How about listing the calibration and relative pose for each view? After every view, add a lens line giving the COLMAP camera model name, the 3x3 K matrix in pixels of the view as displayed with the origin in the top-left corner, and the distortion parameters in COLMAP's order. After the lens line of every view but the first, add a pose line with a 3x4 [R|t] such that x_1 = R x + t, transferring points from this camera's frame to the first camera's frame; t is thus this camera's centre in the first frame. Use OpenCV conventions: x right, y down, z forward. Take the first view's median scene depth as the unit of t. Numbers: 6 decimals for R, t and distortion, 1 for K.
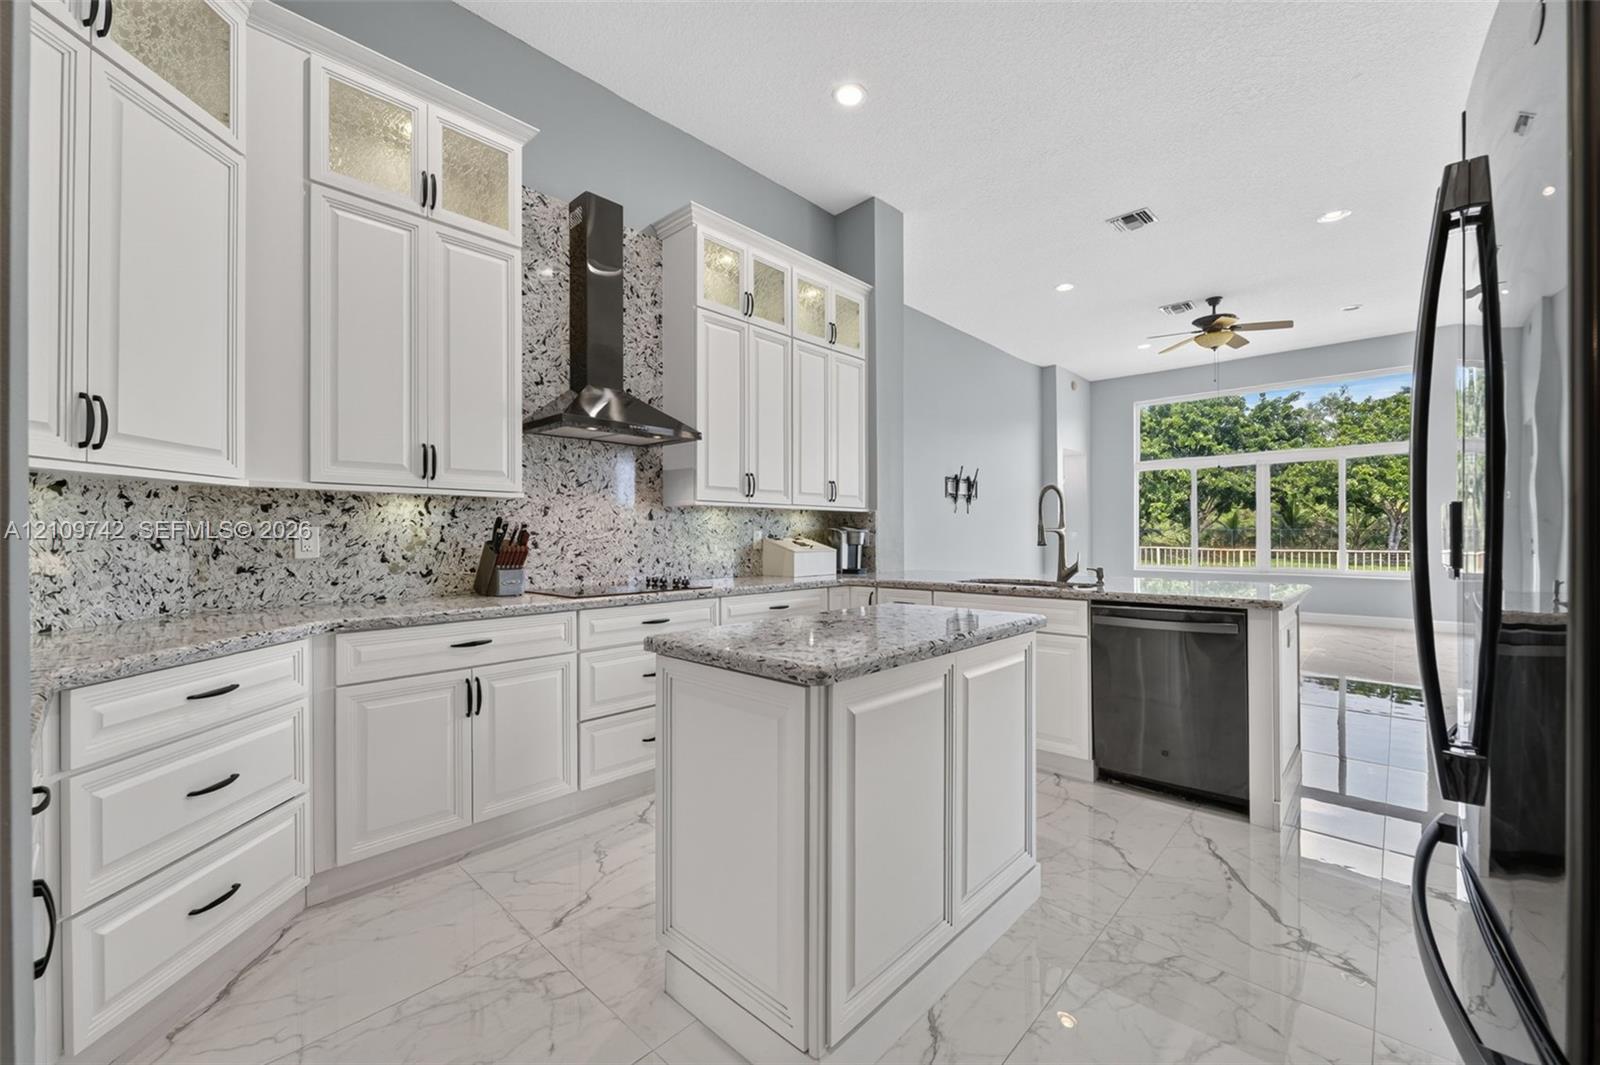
lens RADIAL K [[639.2, 0, 803.4], [0, 639.2, 527.1], [0, 0, 1]] dist [0.003189, 0.000308]
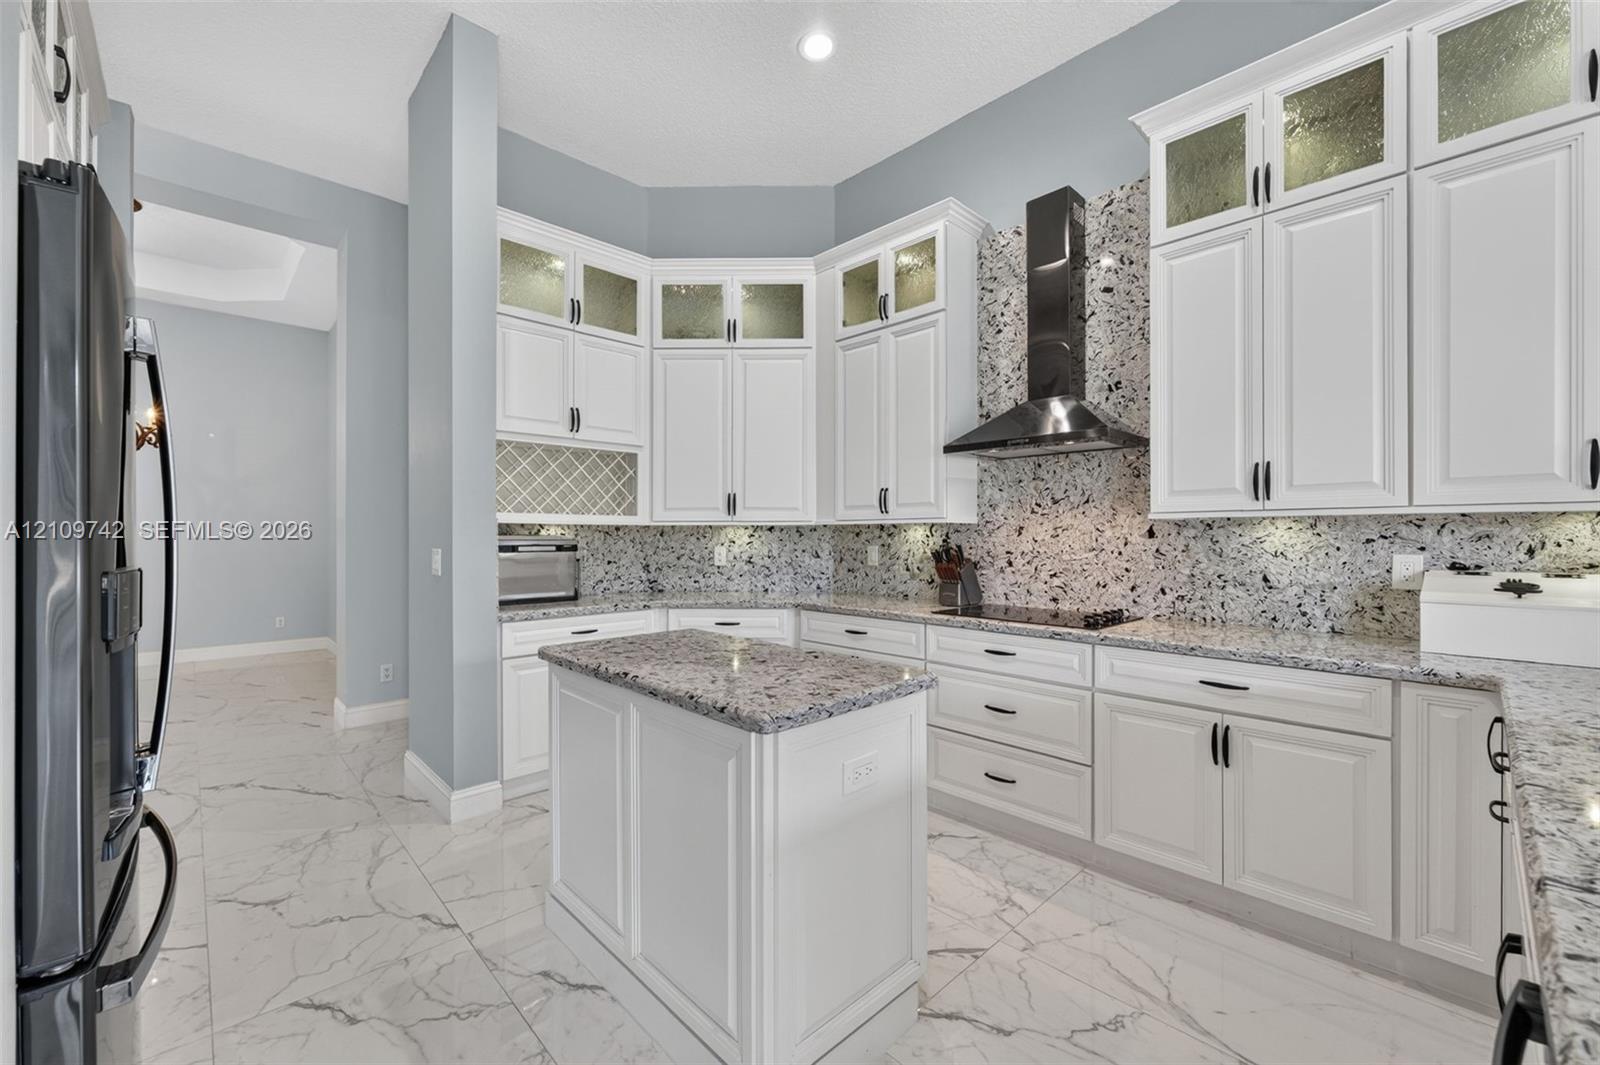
lens RADIAL K [[639.2, 0, 803.4], [0, 639.2, 540.8], [0, 0, 1]] dist [0.003189, 0.000308]
pose [[-0.064632, -0.016001, -0.997781, 0.716382], [-0.010723, 0.999825, -0.015339, 0.011298], [0.997852, 0.009707, -0.064792, 0.796043]]
